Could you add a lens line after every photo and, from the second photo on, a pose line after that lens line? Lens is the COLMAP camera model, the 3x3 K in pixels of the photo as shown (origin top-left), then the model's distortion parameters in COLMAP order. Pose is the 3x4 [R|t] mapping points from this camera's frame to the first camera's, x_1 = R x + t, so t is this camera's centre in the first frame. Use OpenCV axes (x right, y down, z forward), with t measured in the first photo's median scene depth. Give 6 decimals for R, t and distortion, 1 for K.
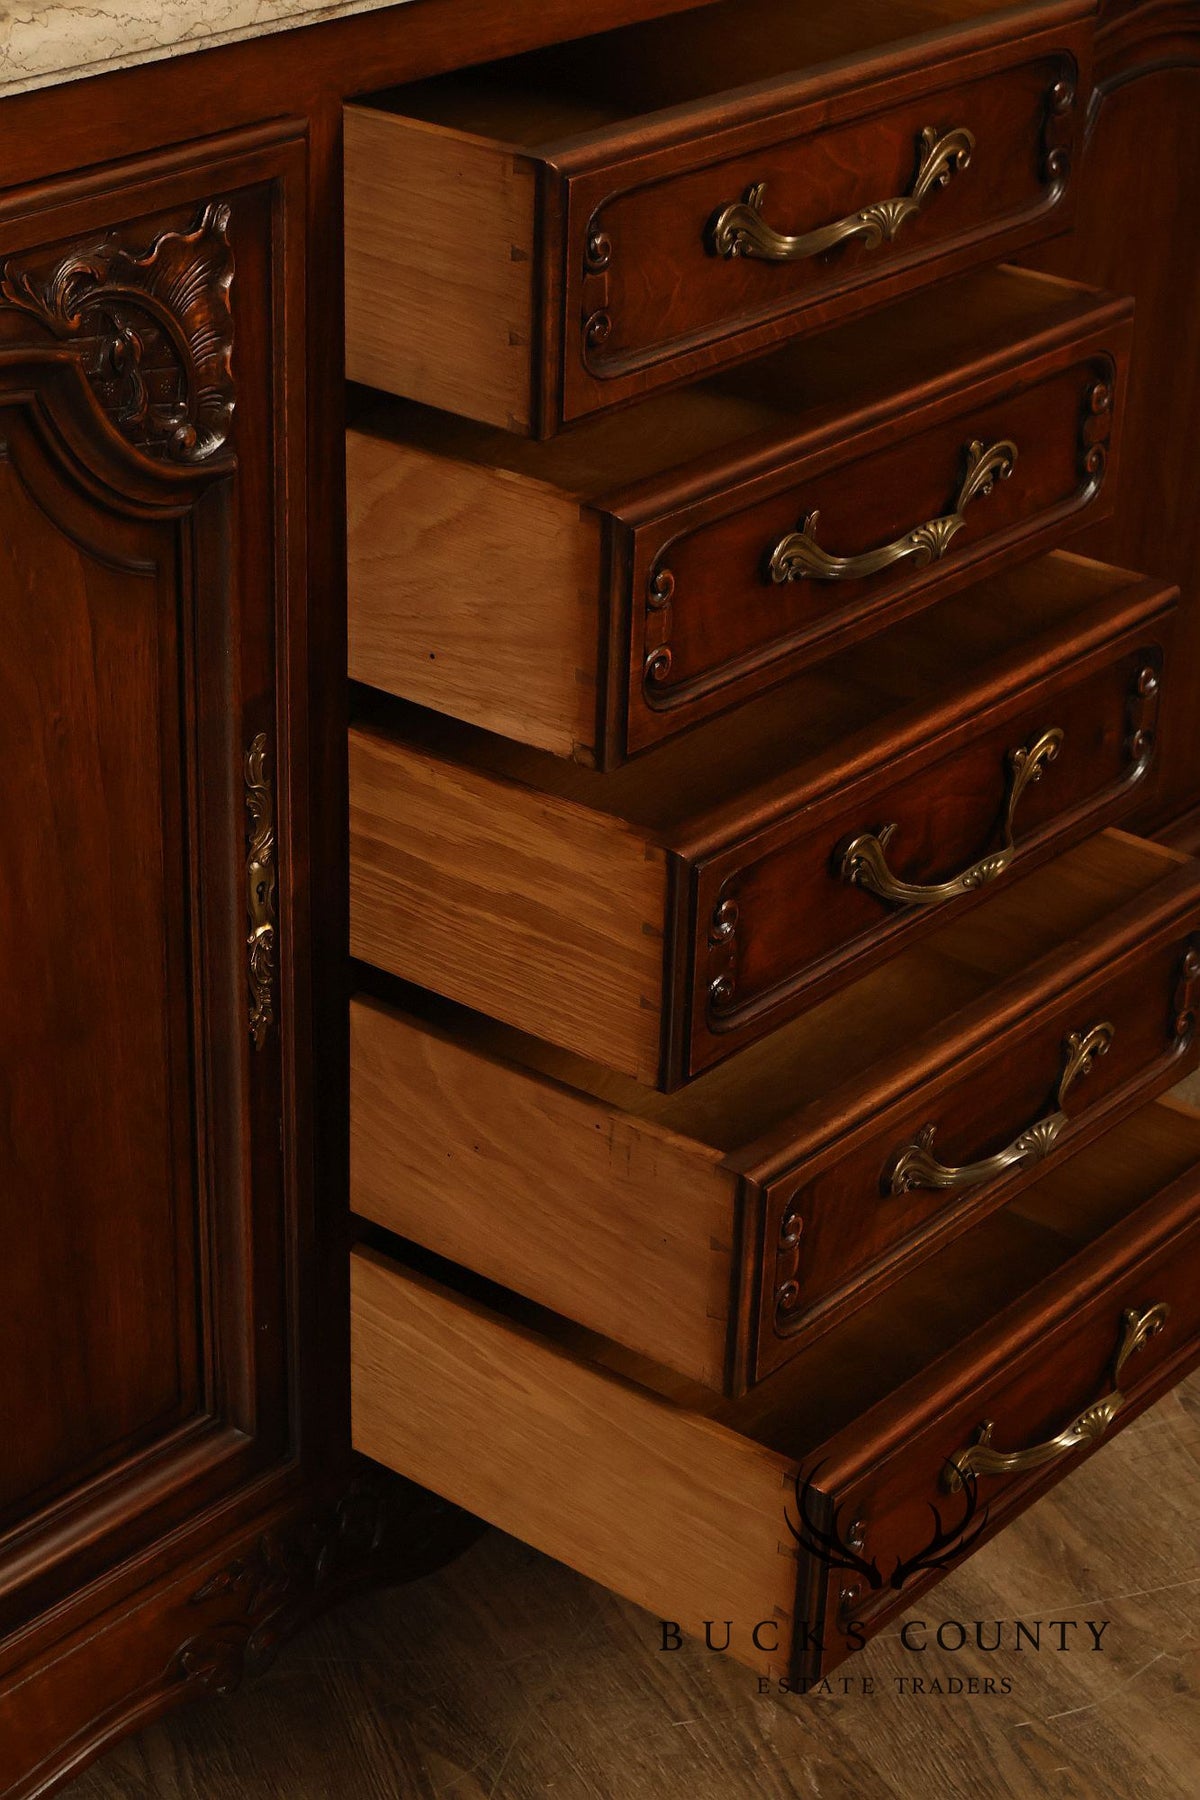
lens RADIAL K [[3553.2, 0, 588.6], [0, 3553.2, 906.6], [0, 0, 1]] dist [-0.011912, 0.000000]
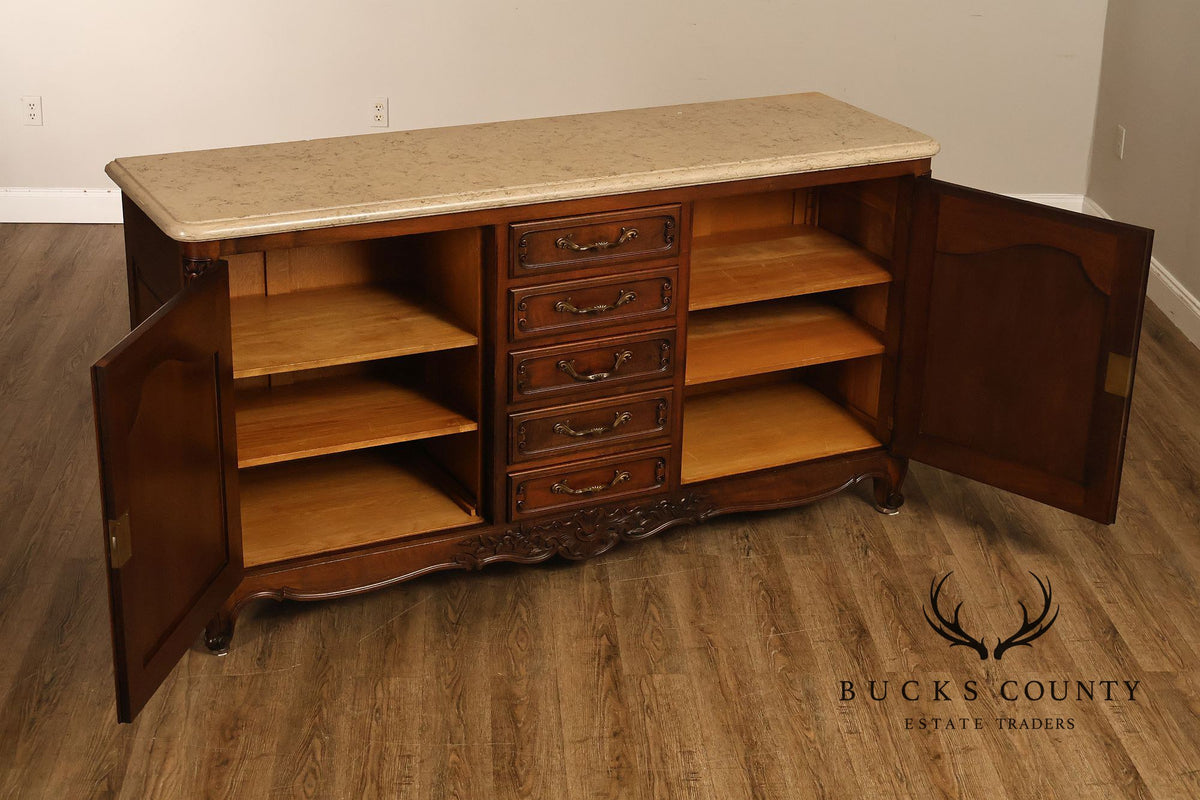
lens RADIAL K [[1957.6, 0, 596.8], [0, 1957.6, 397.6], [0, 0, 1]] dist [-0.016523, 0.000000]
pose [[0.918749, 0.143650, -0.367784, 1.073319], [-0.181426, 0.980903, -0.070092, 0.179812], [0.350692, 0.131123, 0.927266, -1.444991]]
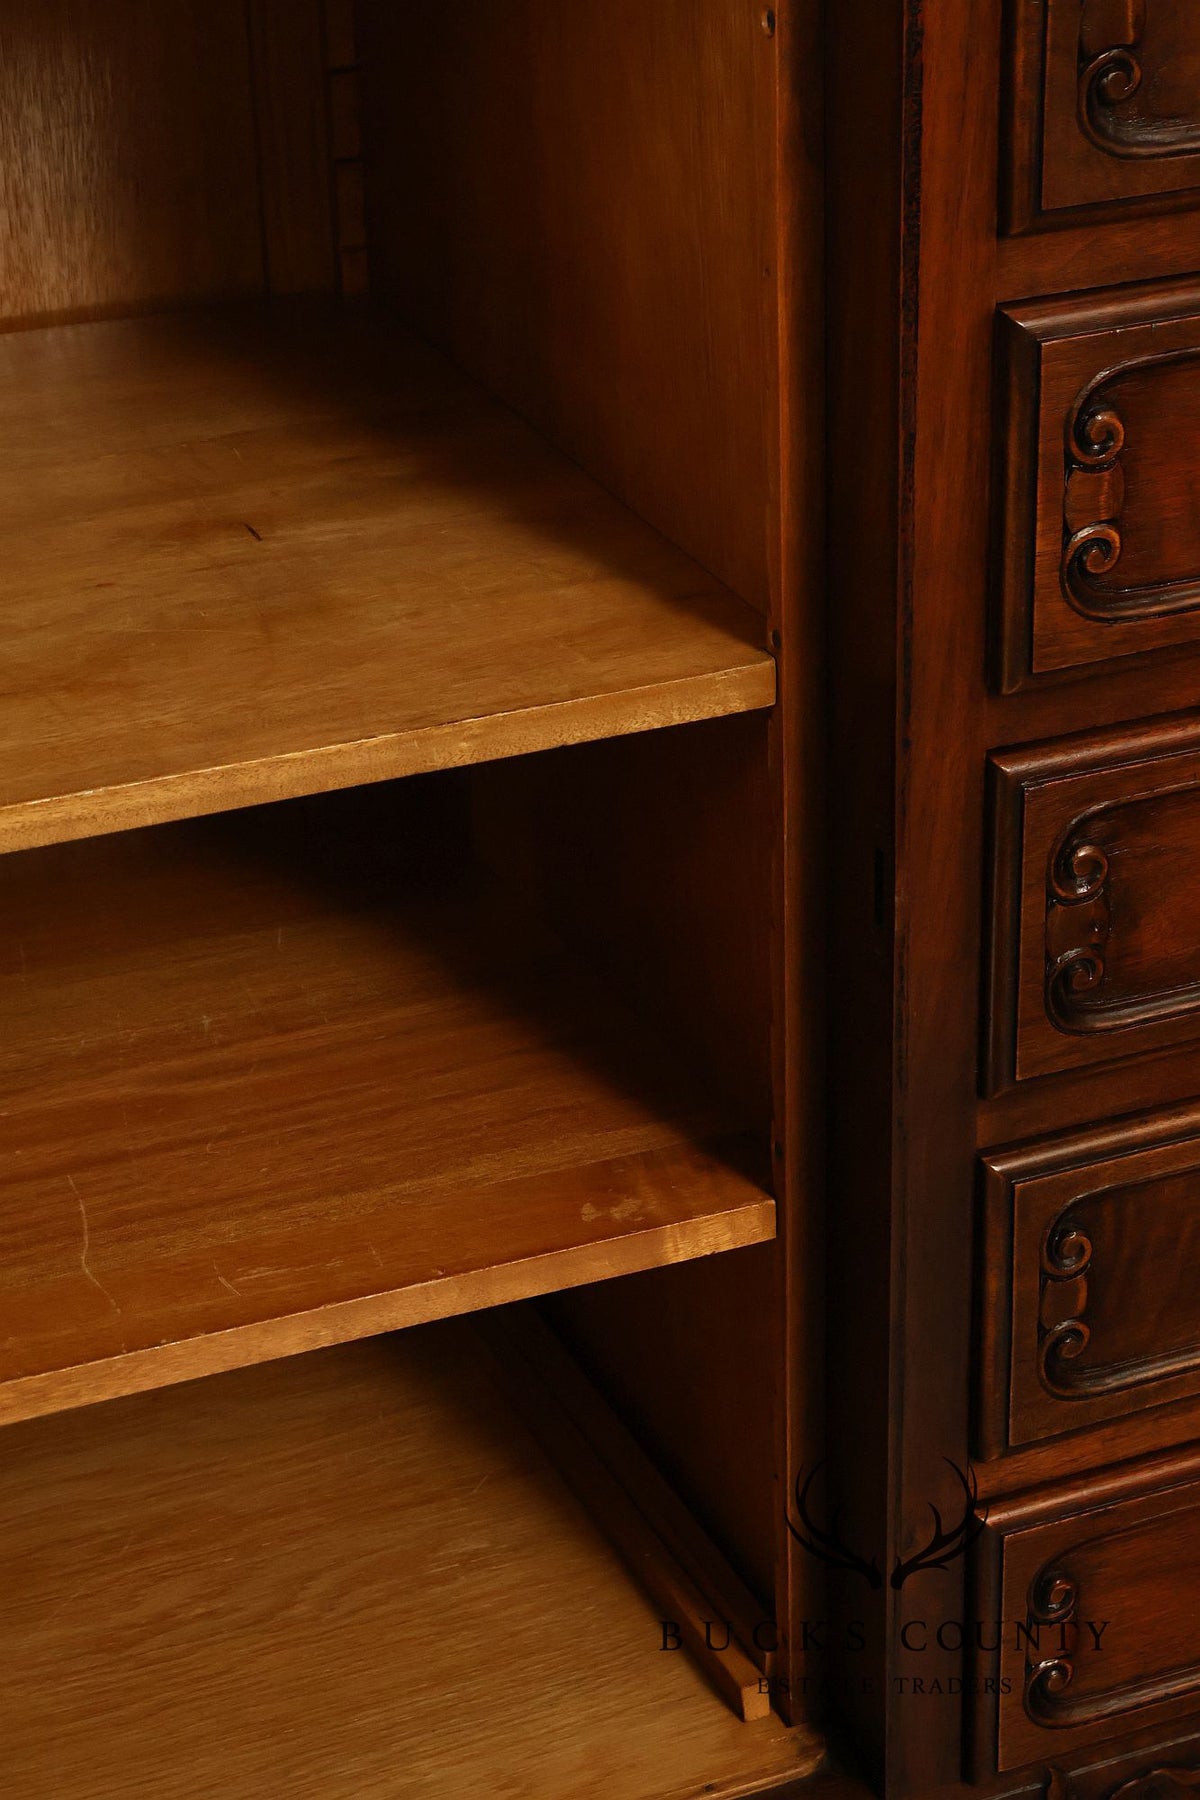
lens RADIAL K [[3553.2, 0, 593.1], [0, 3553.2, 907.5], [0, 0, 1]] dist [-0.011912, 0.000000]
pose [[0.874234, 0.175581, -0.452643, 0.190070], [-0.175168, 0.983590, 0.043219, -0.042778], [0.452804, 0.041505, 0.890644, 0.397047]]
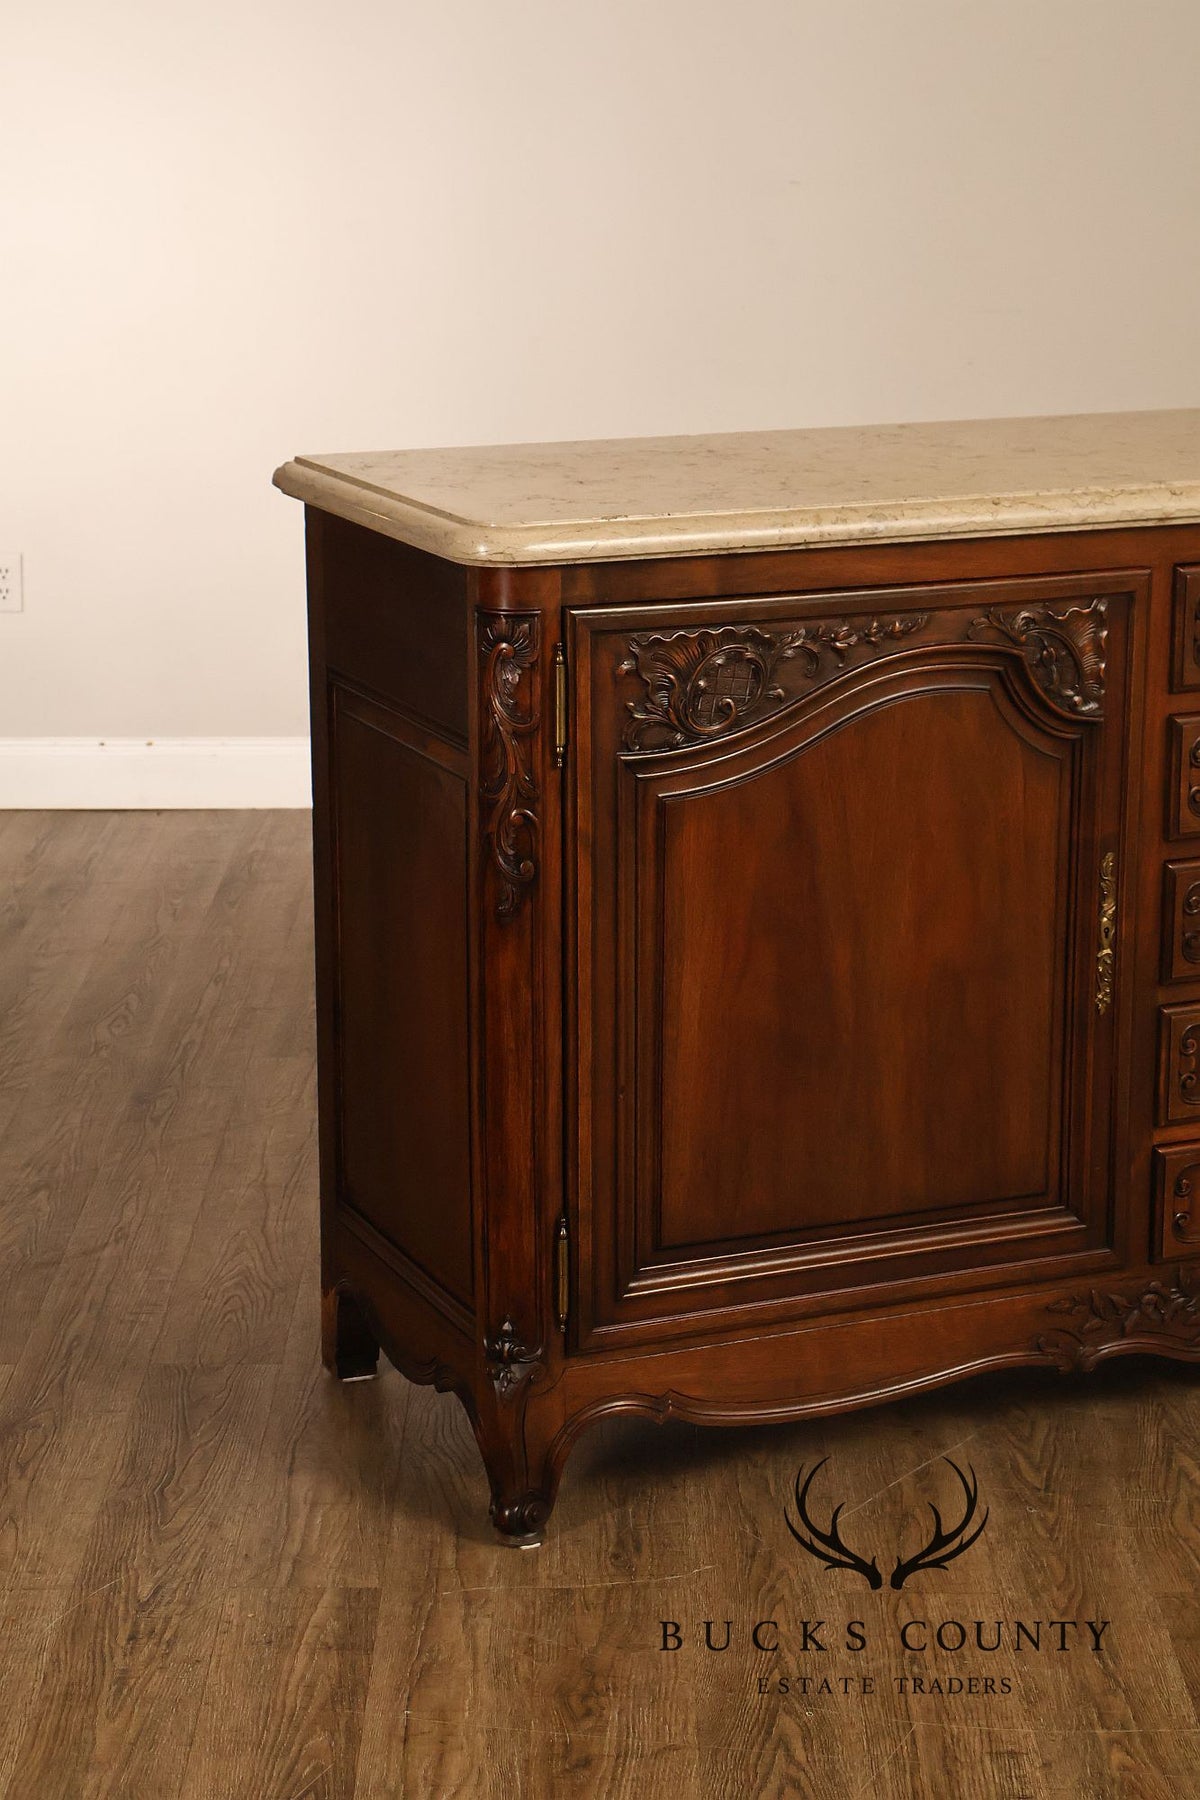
lens RADIAL K [[3553.2, 0, 594.6], [0, 3553.2, 909.6], [0, 0, 1]] dist [-0.011912, 0.000000]
pose [[0.889459, 0.082829, -0.449447, 0.618980], [-0.184110, 0.965049, -0.186505, 0.458134], [0.418291, 0.248637, 0.873621, -1.028577]]
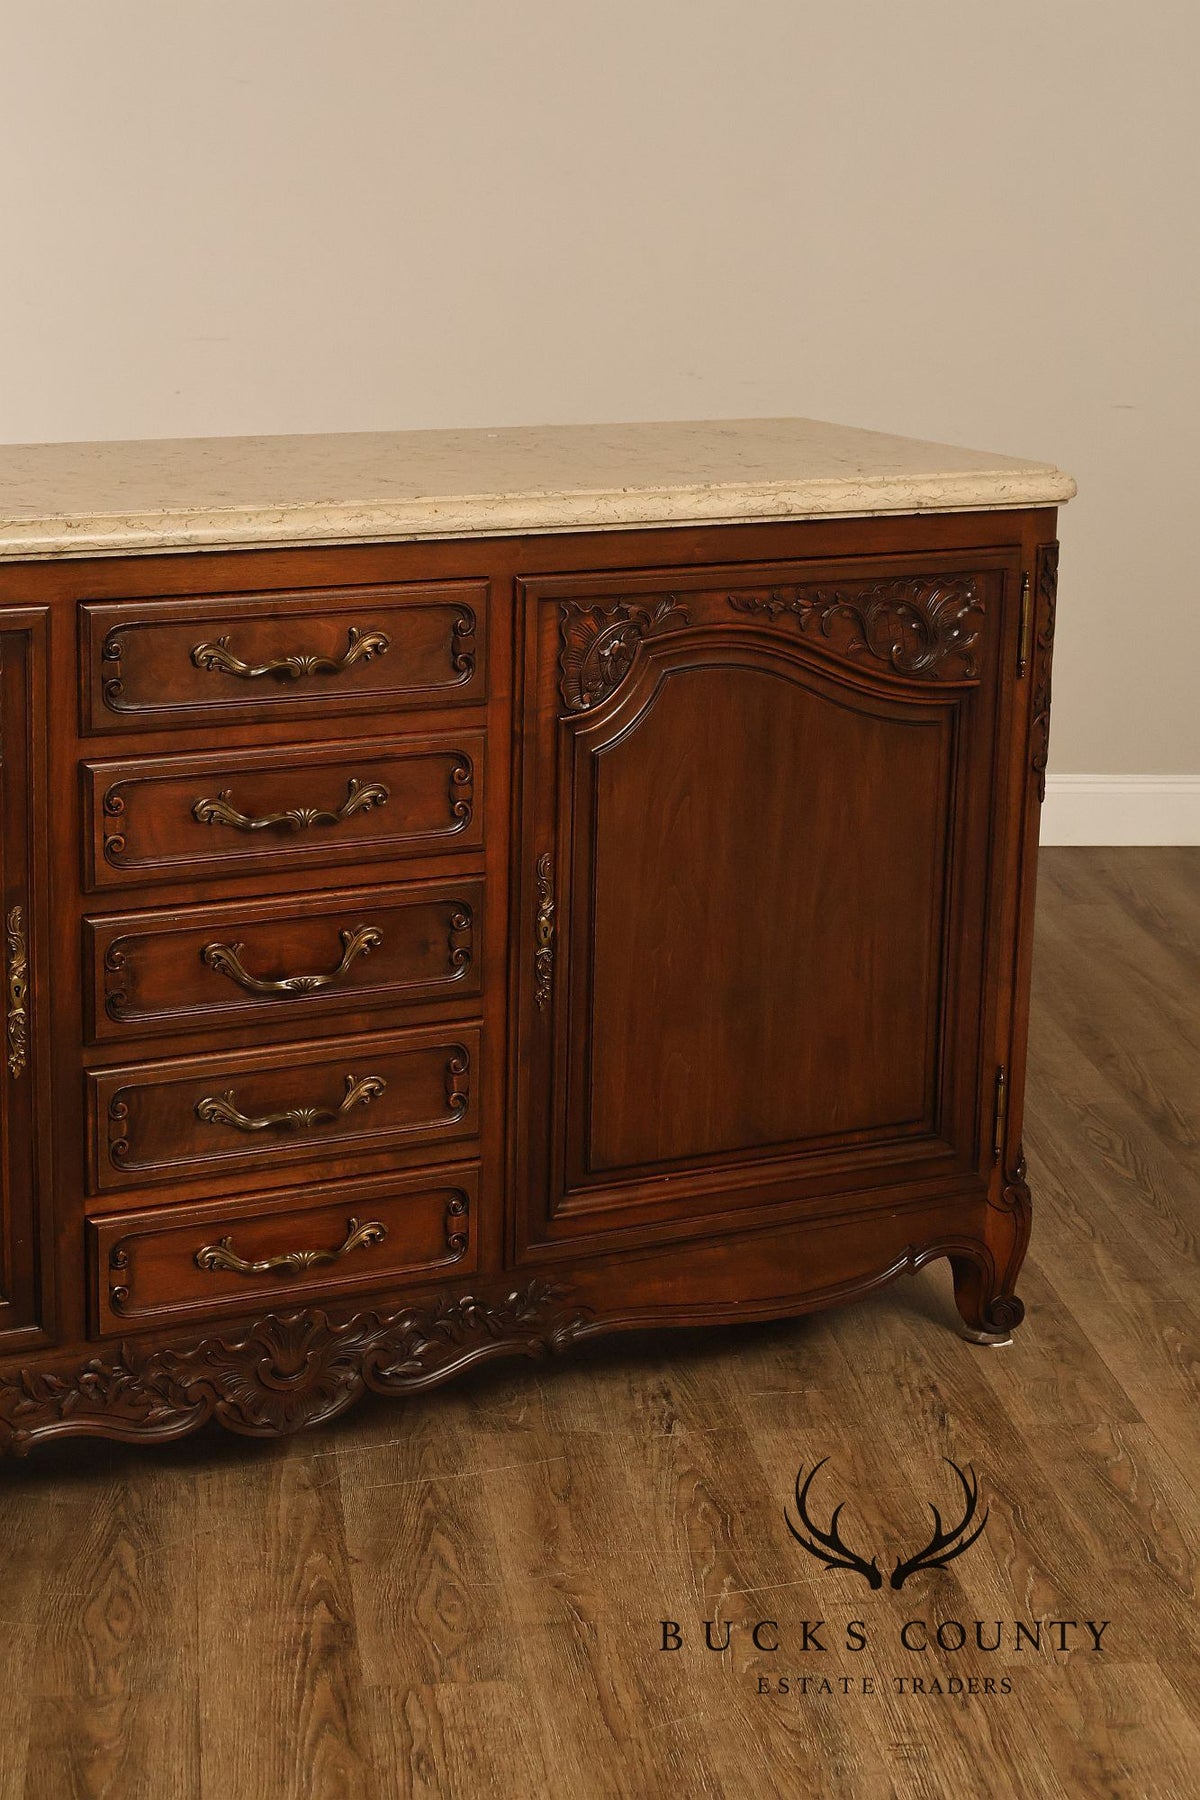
lens RADIAL K [[3553.2, 0, 617.4], [0, 3553.2, 903.2], [0, 0, 1]] dist [-0.011912, 0.000000]
pose [[0.939673, 0.075340, -0.333673, 0.934327], [-0.155152, 0.963208, -0.219449, 0.352104], [0.304864, 0.257981, 0.916790, -0.771291]]
